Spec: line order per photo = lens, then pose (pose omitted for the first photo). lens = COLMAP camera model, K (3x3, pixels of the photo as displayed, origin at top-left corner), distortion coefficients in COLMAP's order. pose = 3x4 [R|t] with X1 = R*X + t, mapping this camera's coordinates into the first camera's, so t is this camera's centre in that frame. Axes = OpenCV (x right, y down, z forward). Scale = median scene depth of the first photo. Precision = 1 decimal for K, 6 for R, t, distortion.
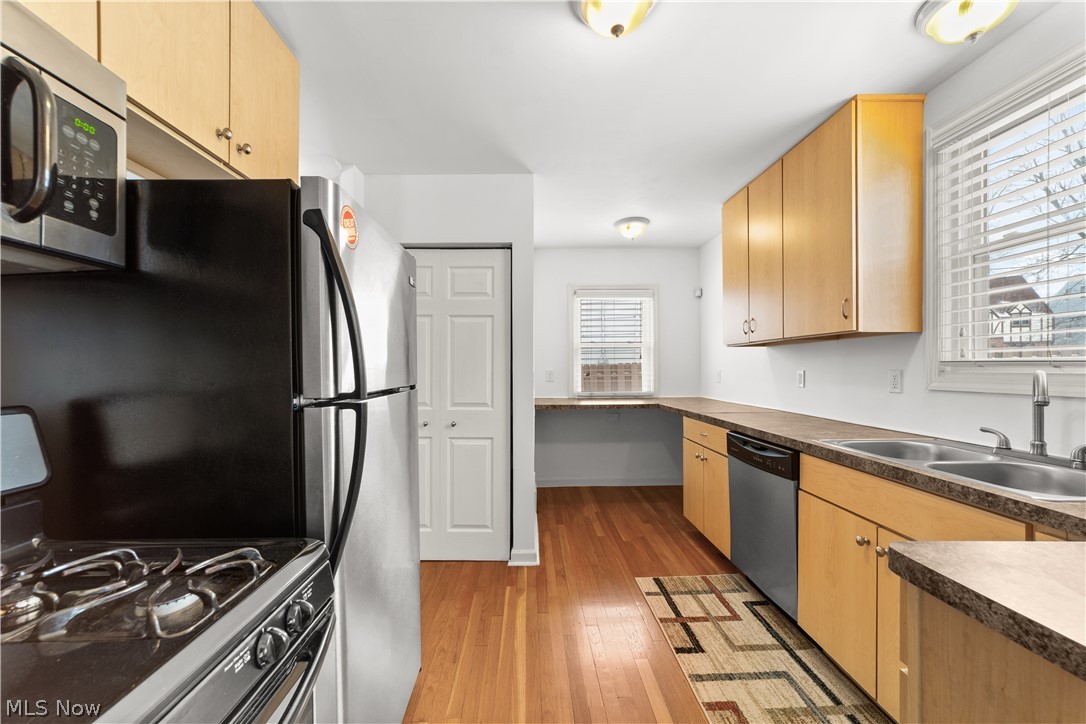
lens RADIAL K [[421.3, 0, 546.3], [0, 421.3, 364.6], [0, 0, 1]] dist [-0.005102, 0.003293]
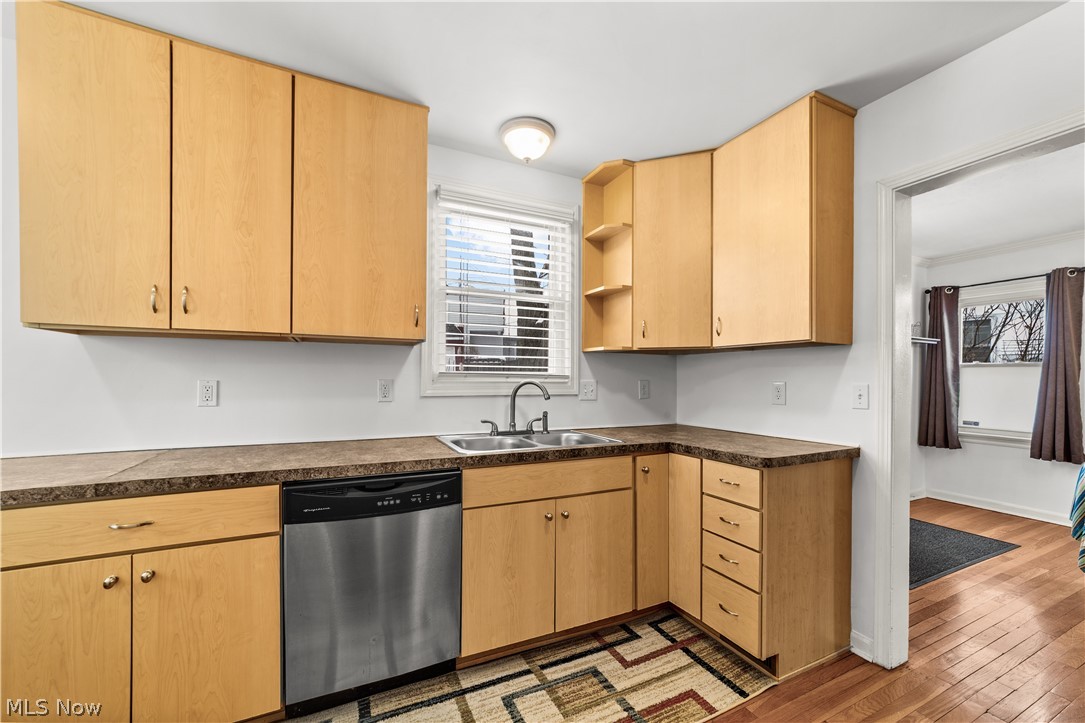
lens RADIAL K [[420.9, 0, 537.9], [0, 420.9, 381.3], [0, 0, 1]] dist [-0.005102, 0.003293]
pose [[-0.386264, -0.002807, 0.922384, -0.312421], [-0.011011, 0.999938, -0.001568, 0.015111], [-0.922323, -0.010762, -0.386271, 1.214956]]
